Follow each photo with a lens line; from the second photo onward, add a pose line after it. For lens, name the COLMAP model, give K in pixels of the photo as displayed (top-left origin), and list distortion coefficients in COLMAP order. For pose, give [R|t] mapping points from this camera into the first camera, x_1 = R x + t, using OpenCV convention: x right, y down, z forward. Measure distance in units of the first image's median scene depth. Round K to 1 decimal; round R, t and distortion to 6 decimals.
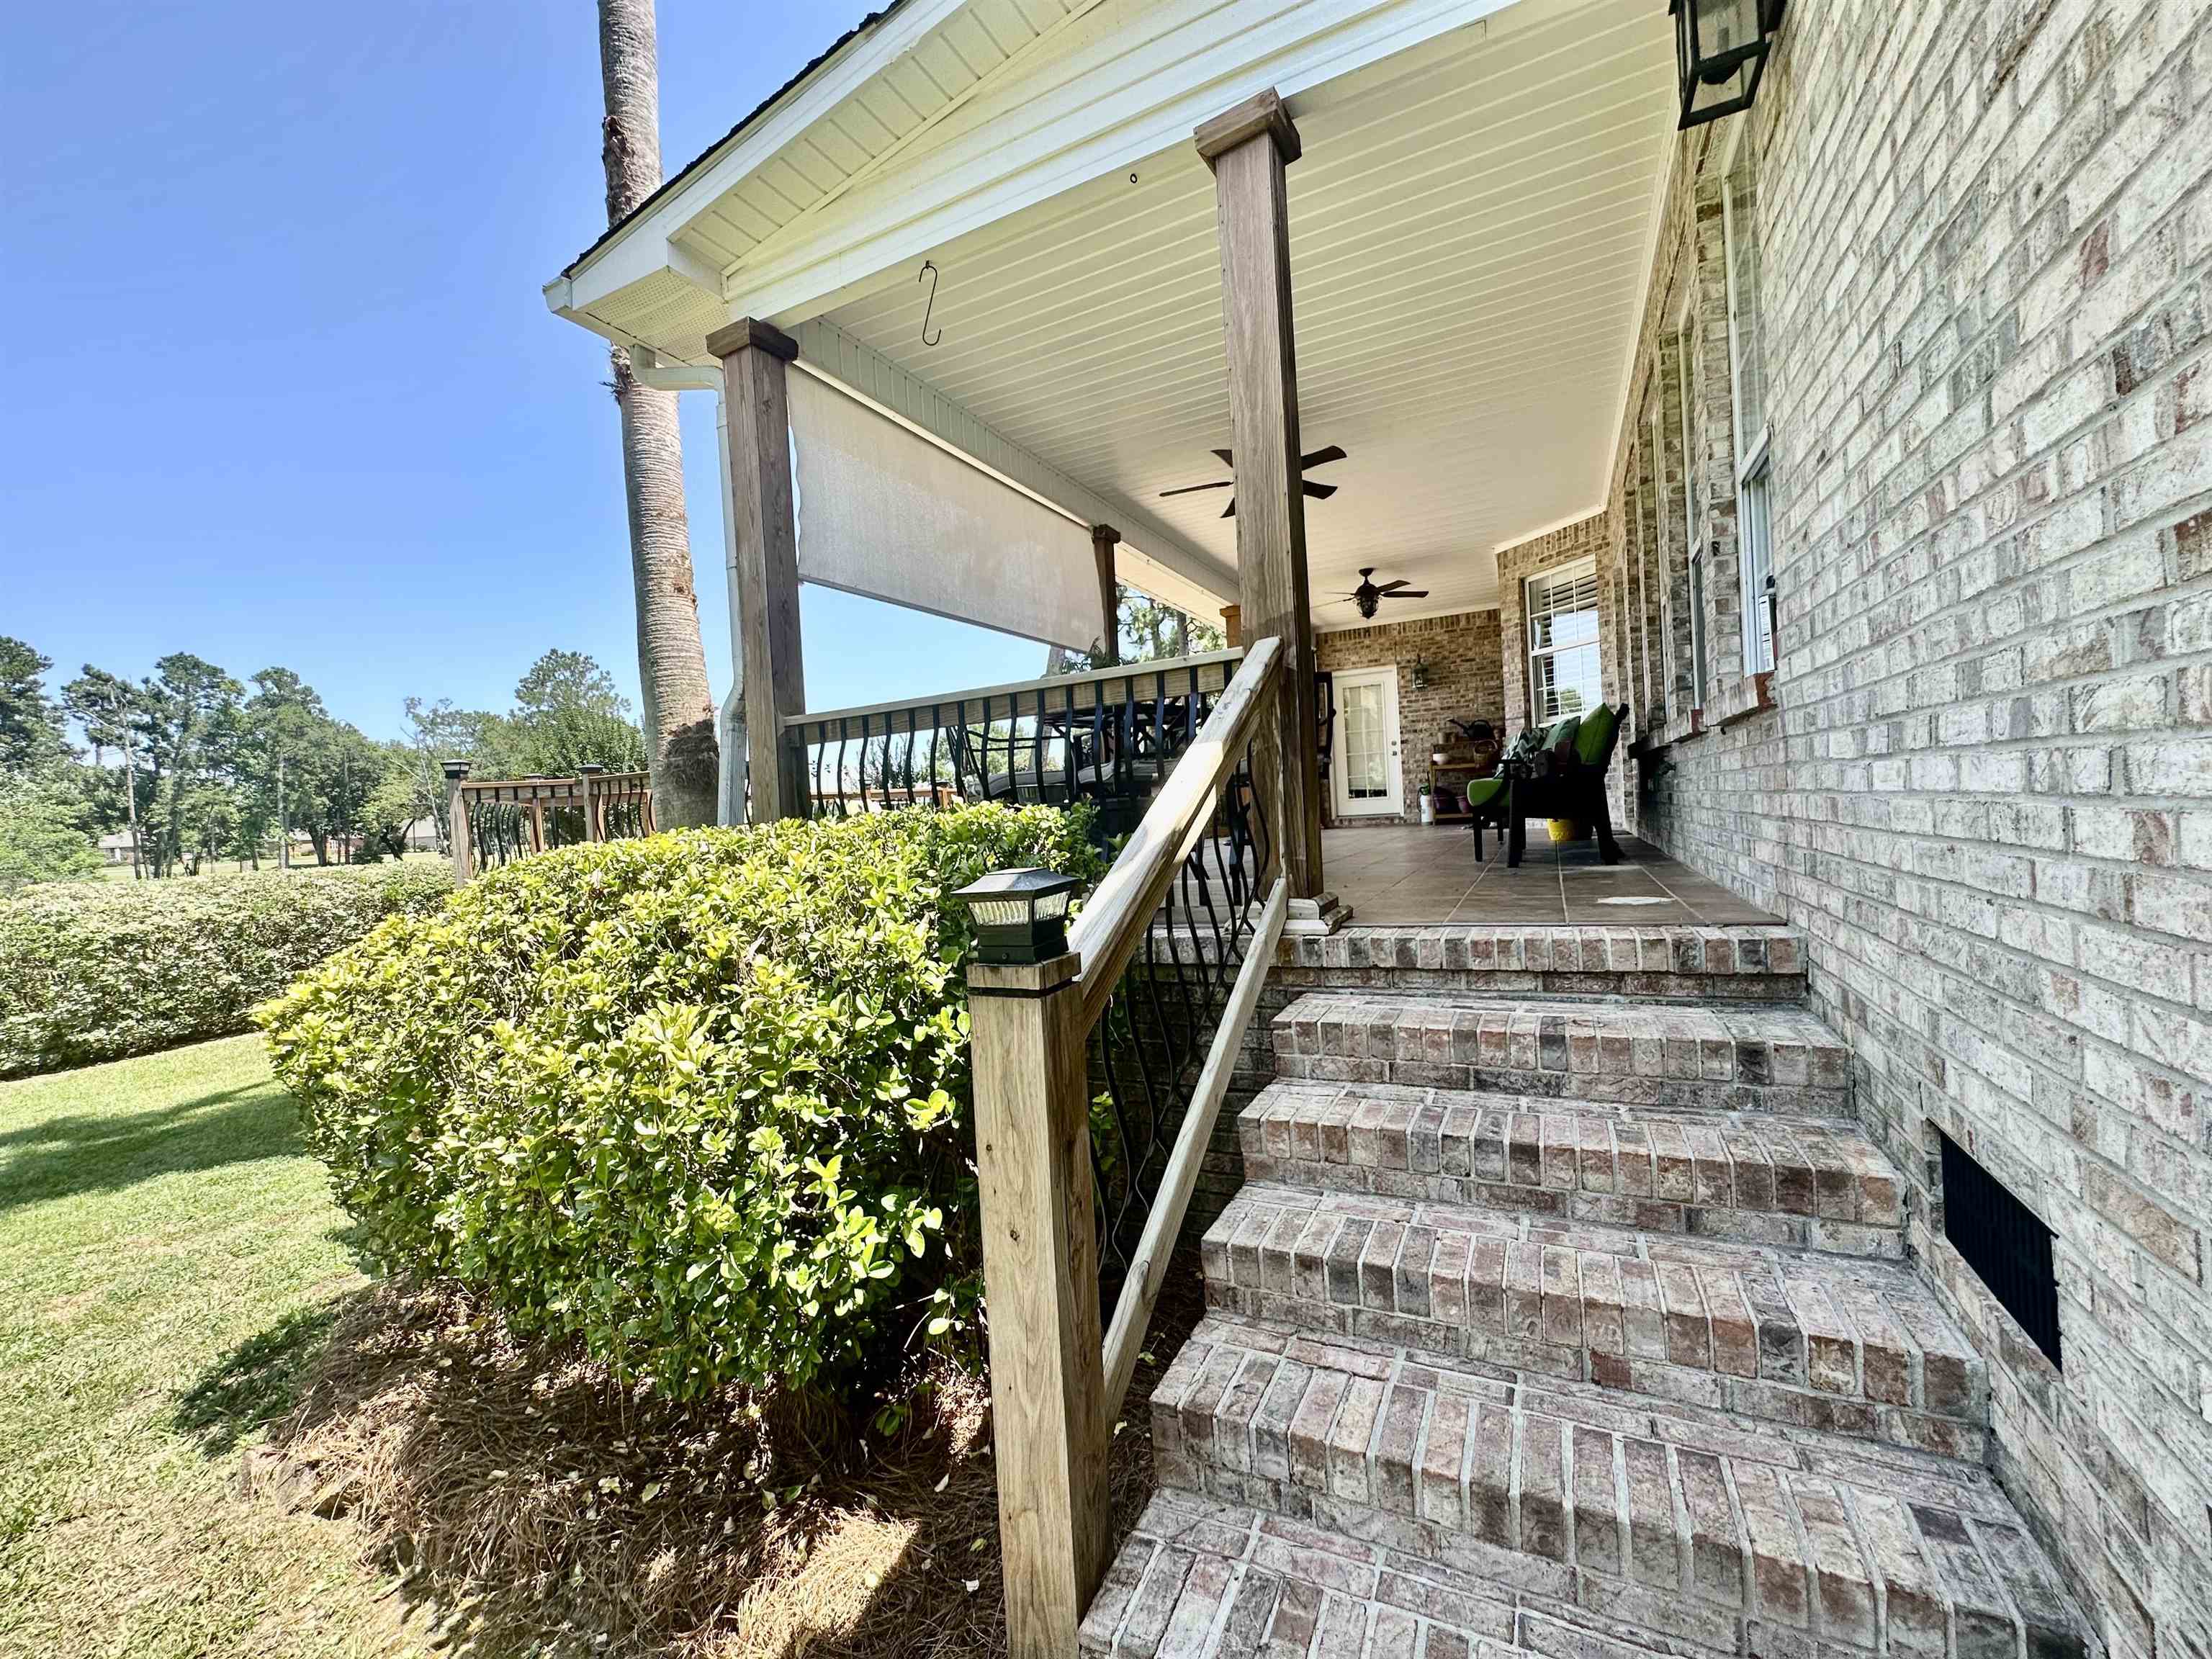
lens RADIAL K [[889.1, 0, 1106.0], [0, 889.1, 829.5], [0, 0, 1]] dist [0.000000, 0.000951]
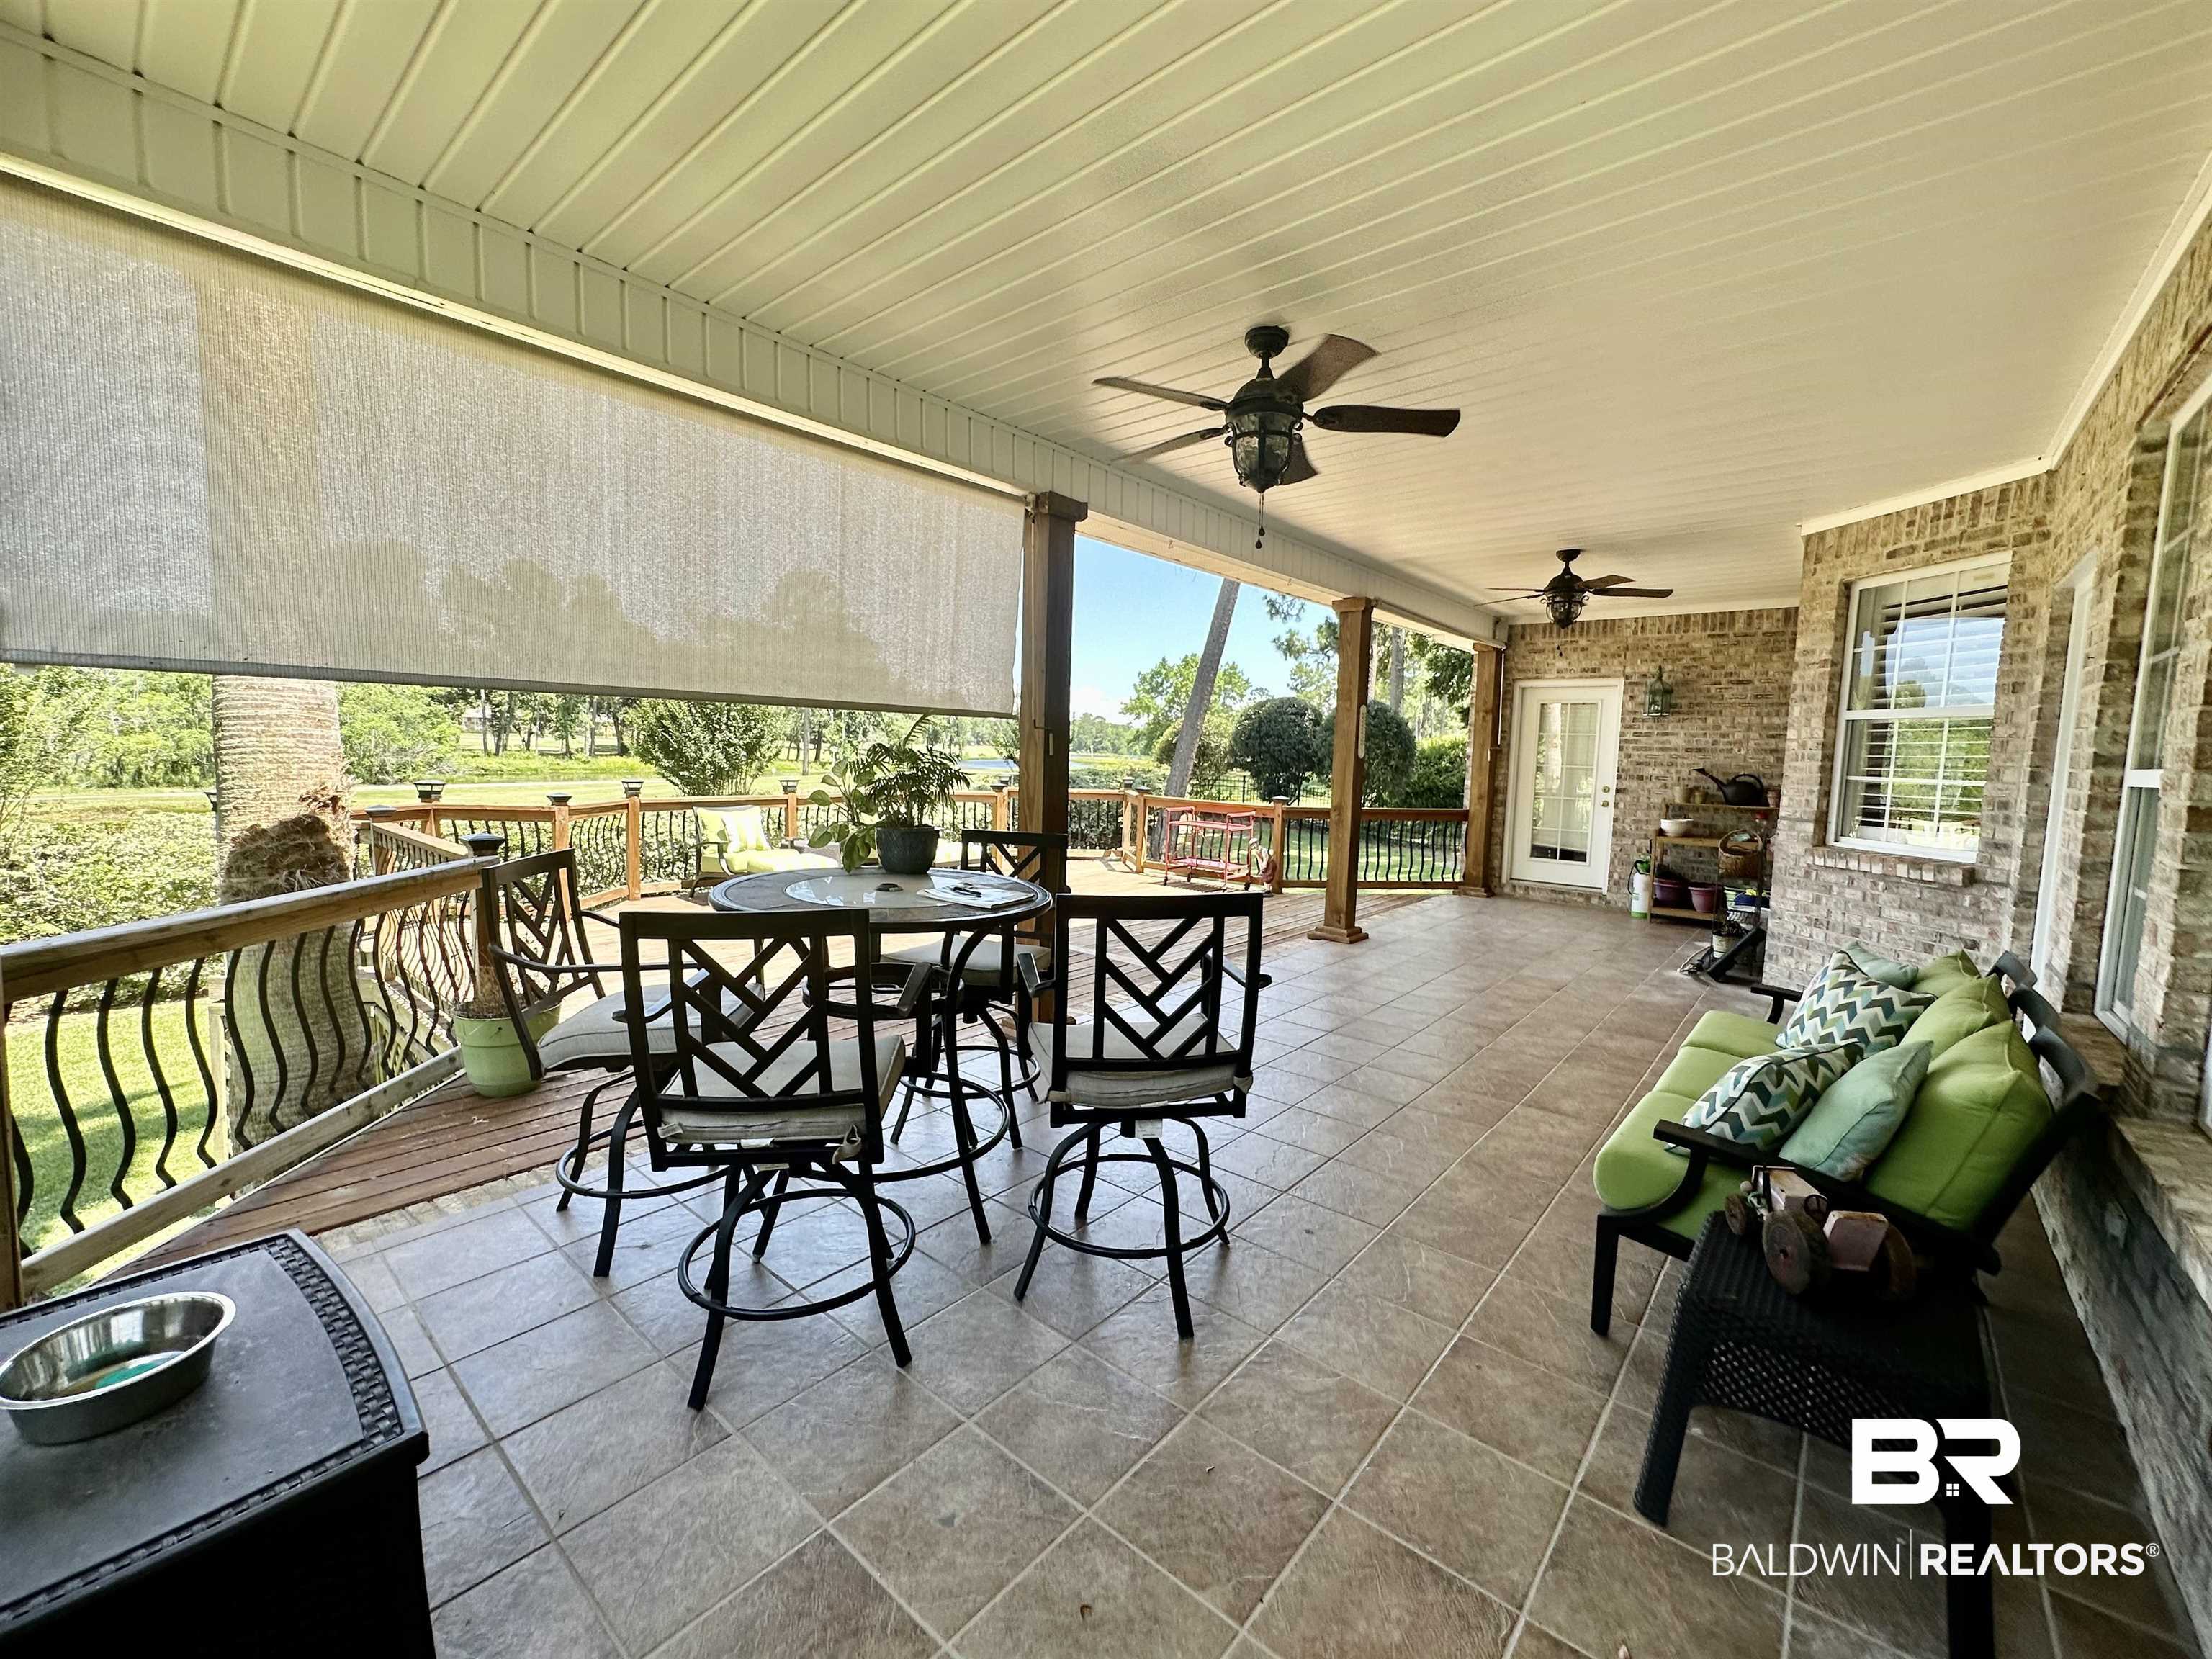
lens RADIAL K [[889.1, 0, 1106.0], [0, 889.1, 829.5], [0, 0, 1]] dist [0.000000, 0.000951]
pose [[0.967050, 0.104421, -0.232186, 0.139282], [-0.086158, 0.992433, 0.087482, -0.120253], [0.239564, -0.064595, 0.968729, 0.286284]]
